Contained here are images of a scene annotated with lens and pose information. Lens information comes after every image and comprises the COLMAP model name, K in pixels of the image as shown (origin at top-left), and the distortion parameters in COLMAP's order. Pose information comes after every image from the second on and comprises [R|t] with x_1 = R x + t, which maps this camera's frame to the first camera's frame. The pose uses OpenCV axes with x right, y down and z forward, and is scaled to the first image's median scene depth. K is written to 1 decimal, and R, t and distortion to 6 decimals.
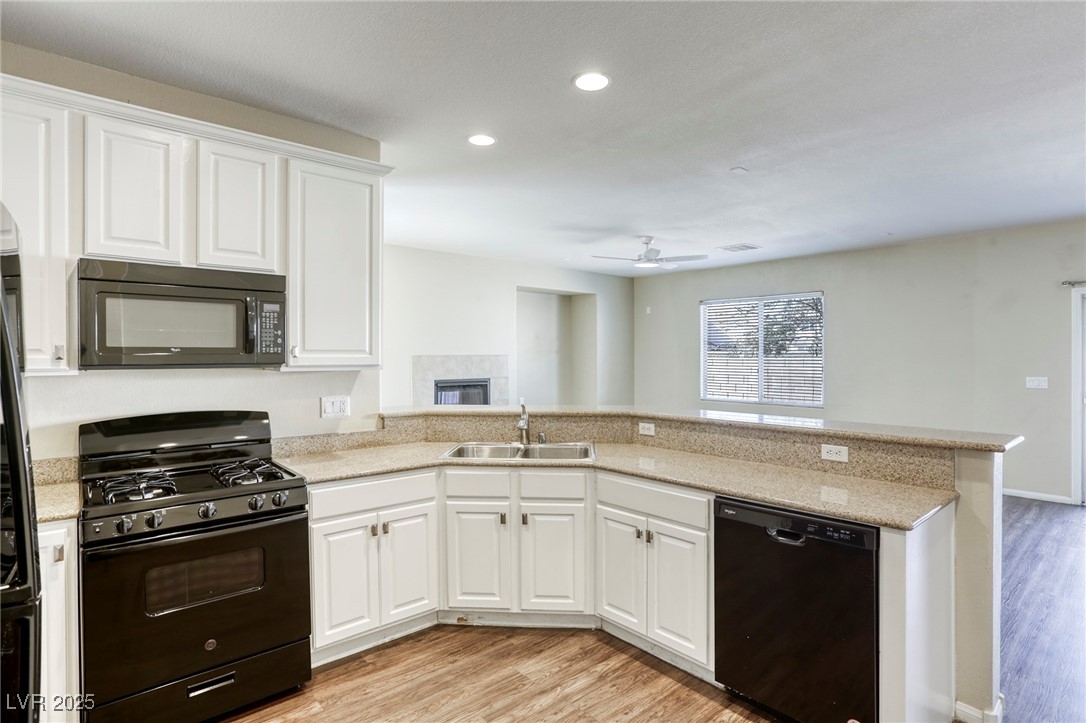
lens RADIAL K [[554.3, 0, 543.9], [0, 554.3, 357.4], [0, 0, 1]] dist [-0.003151, -0.000398]
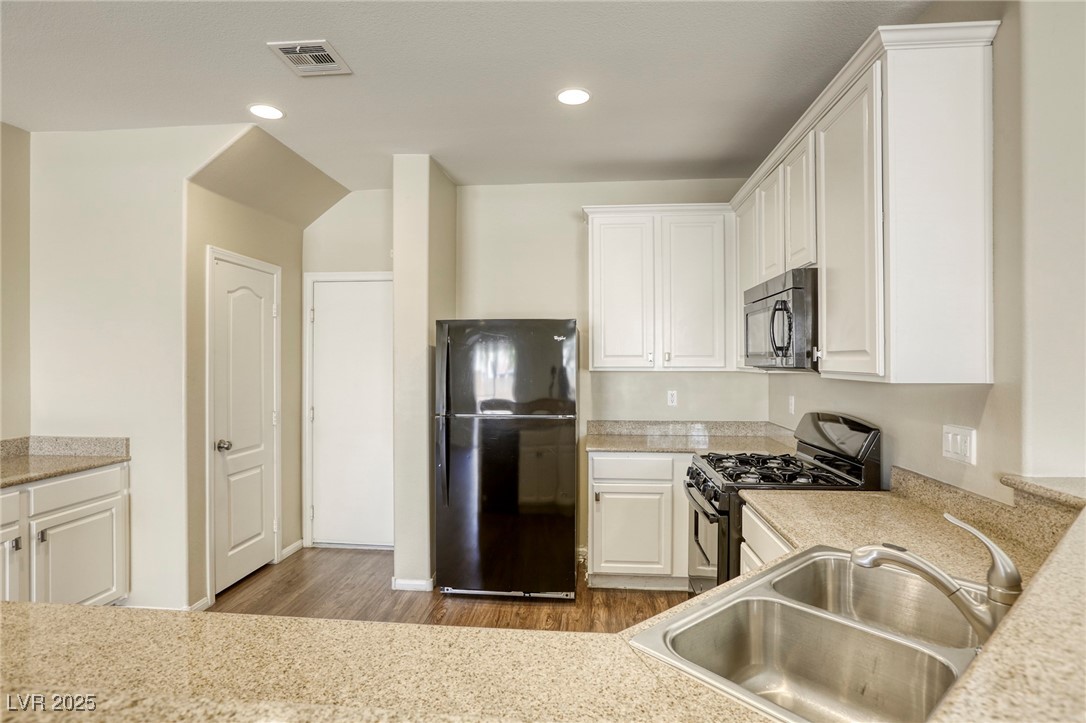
lens RADIAL K [[554.3, 0, 544.6], [0, 554.3, 360.2], [0, 0, 1]] dist [-0.003151, -0.000398]
pose [[-0.718197, 0.001576, -0.695838, 0.418851], [0.000180, 0.999998, 0.002078, -0.002763], [0.695840, 0.001367, -0.718196, 1.310704]]
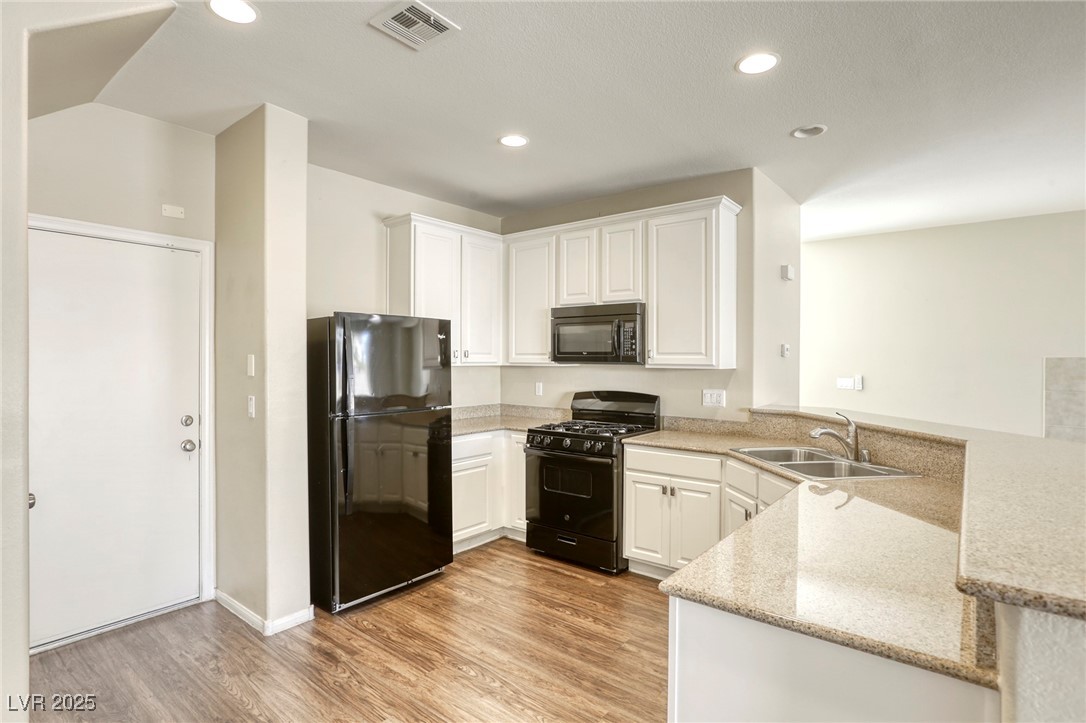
lens RADIAL K [[554.3, 0, 545.6], [0, 554.3, 360.9], [0, 0, 1]] dist [-0.003151, -0.000398]
pose [[0.192340, 0.007191, -0.981302, 0.902574], [-0.005837, 0.999964, 0.006183, 0.000127], [0.981311, 0.004538, 0.192375, 0.459479]]
